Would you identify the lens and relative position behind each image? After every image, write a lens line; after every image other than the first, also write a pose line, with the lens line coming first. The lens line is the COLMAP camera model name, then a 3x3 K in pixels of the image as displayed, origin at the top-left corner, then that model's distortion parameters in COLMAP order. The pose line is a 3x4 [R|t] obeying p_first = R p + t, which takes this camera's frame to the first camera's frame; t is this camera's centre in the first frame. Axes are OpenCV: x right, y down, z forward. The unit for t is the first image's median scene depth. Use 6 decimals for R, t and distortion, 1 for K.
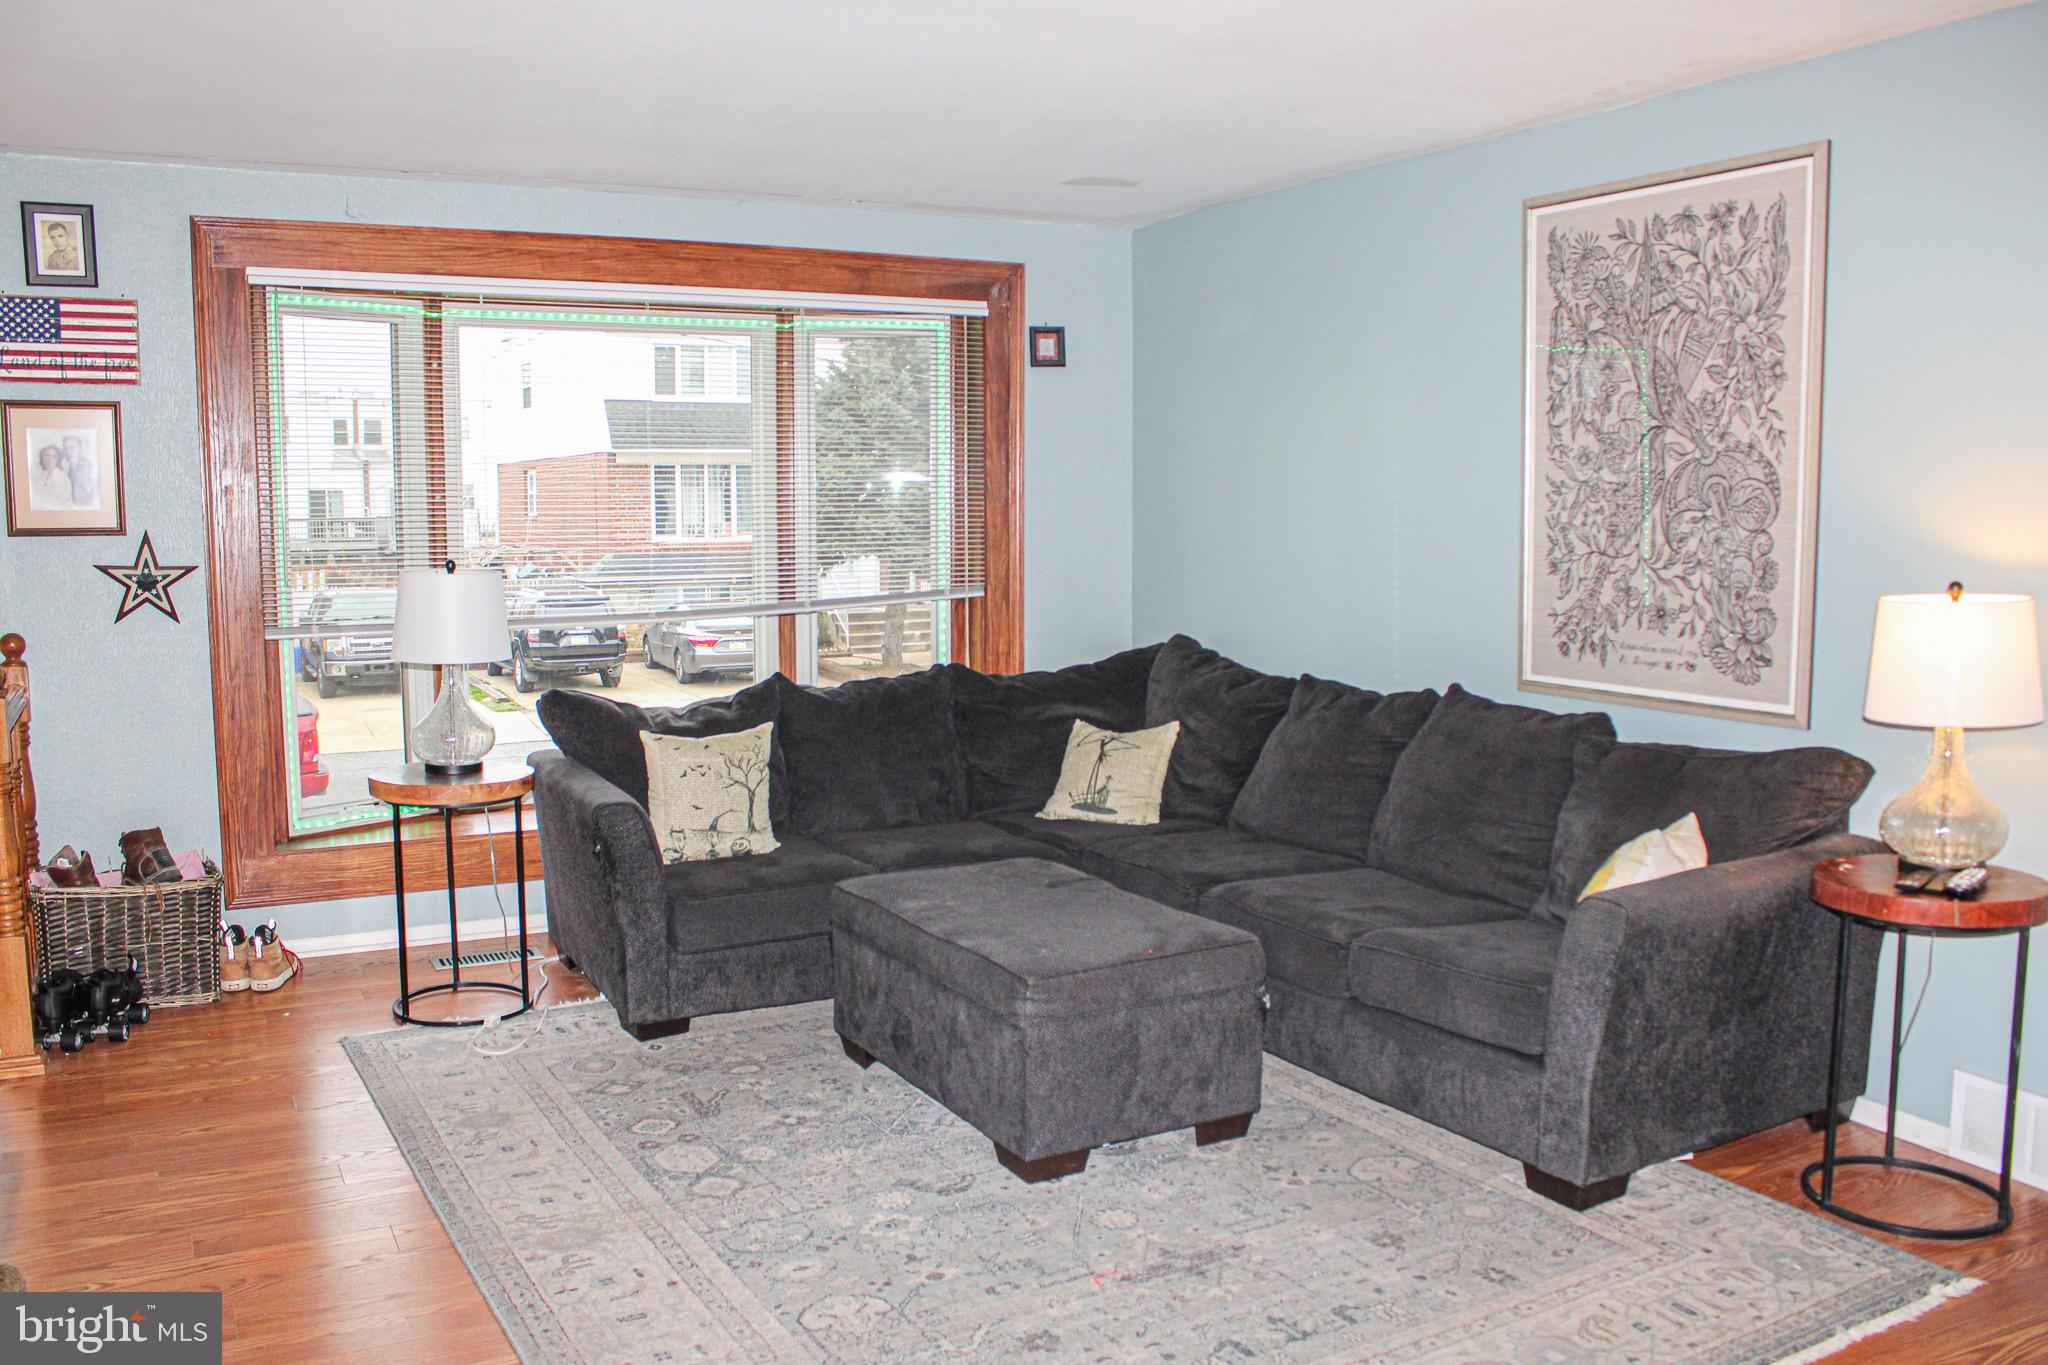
lens RADIAL K [[1695.8, 0, 988.2], [0, 1695.8, 677.8], [0, 0, 1]] dist [-0.160725, 0.137235]
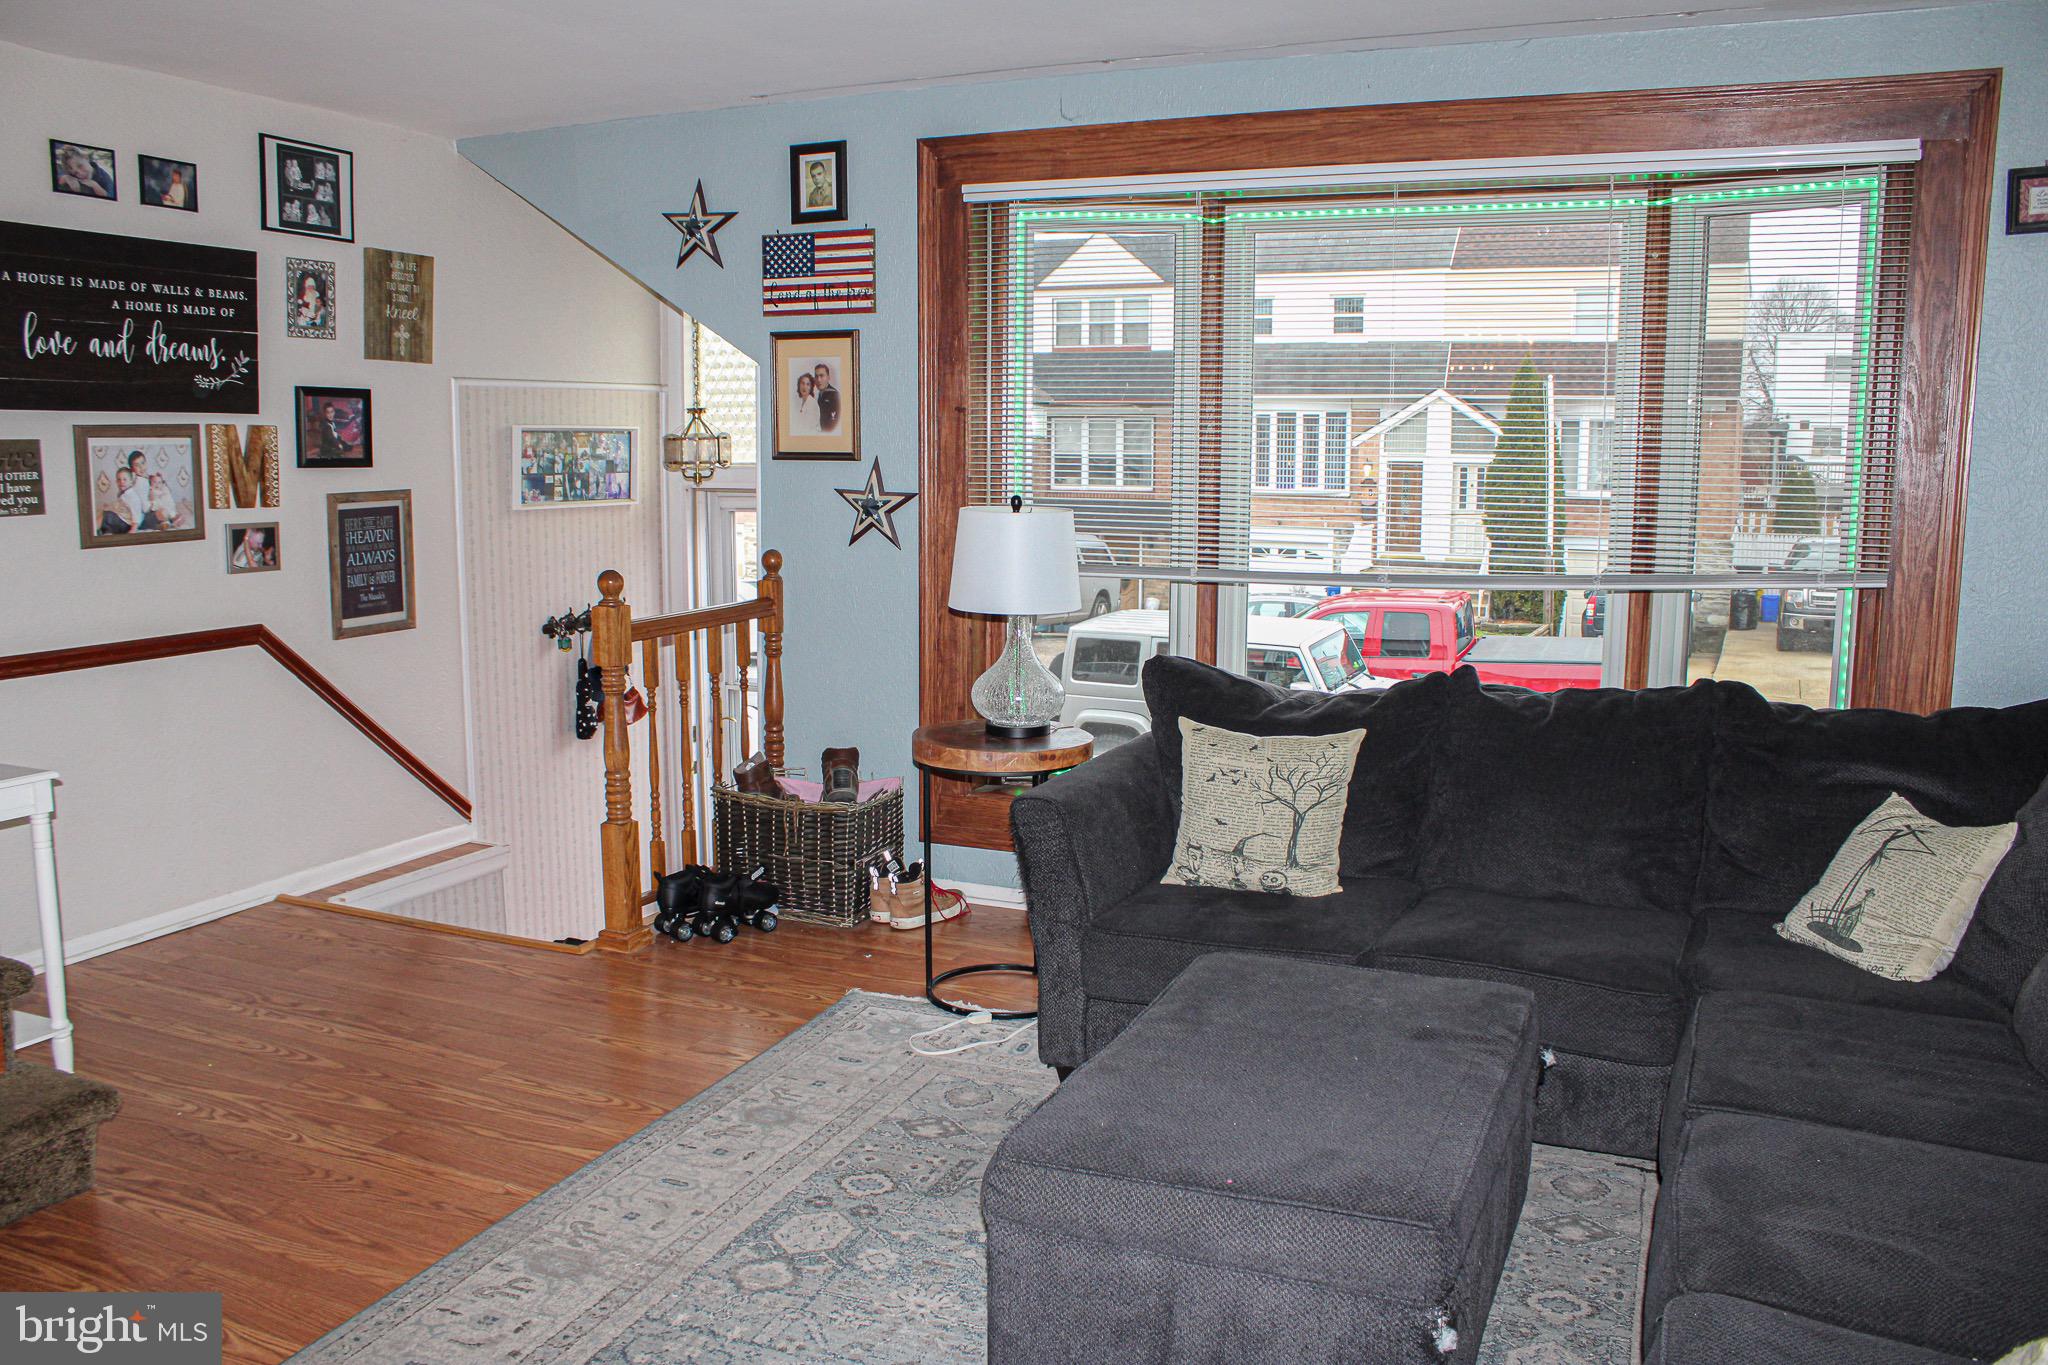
lens RADIAL K [[1695.8, 0, 1028.7], [0, 1695.8, 680.3], [0, 0, 1]] dist [-0.160725, 0.137235]
pose [[0.620238, 0.115027, -0.775934, 0.418568], [-0.086336, 0.993191, 0.078222, -0.047773], [0.779648, 0.018474, 0.625946, 0.478432]]
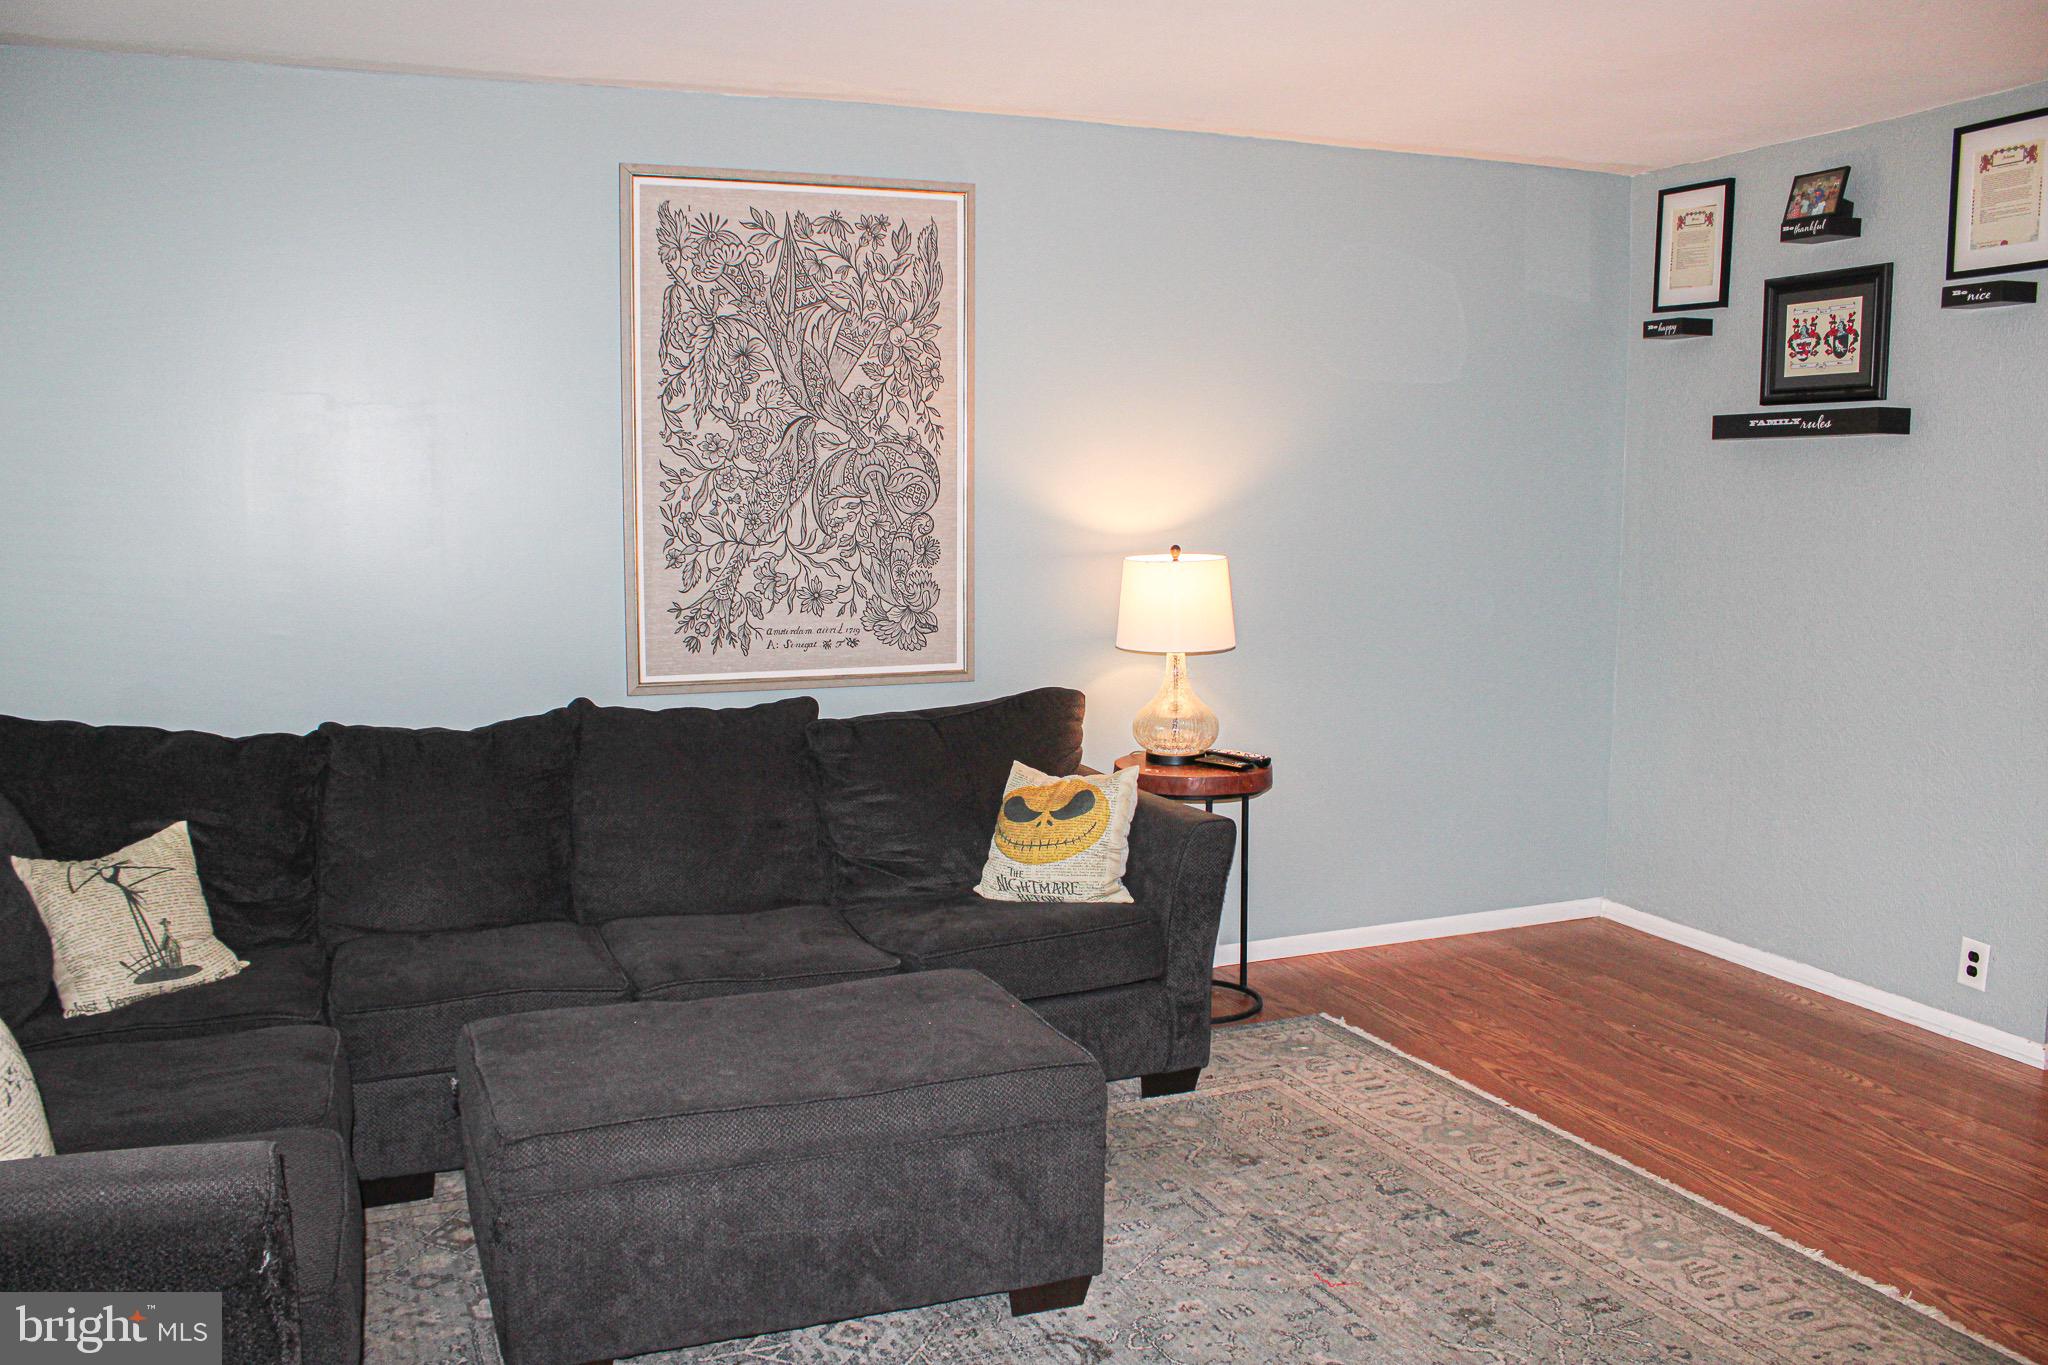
lens RADIAL K [[1695.8, 0, 1023.5], [0, 1695.8, 684.2], [0, 0, 1]] dist [-0.160725, 0.137235]
pose [[0.114475, -0.111597, 0.987138, -0.627161], [0.104983, 0.989465, 0.099686, -0.074896], [-0.987863, 0.092221, 0.124985, 0.728939]]
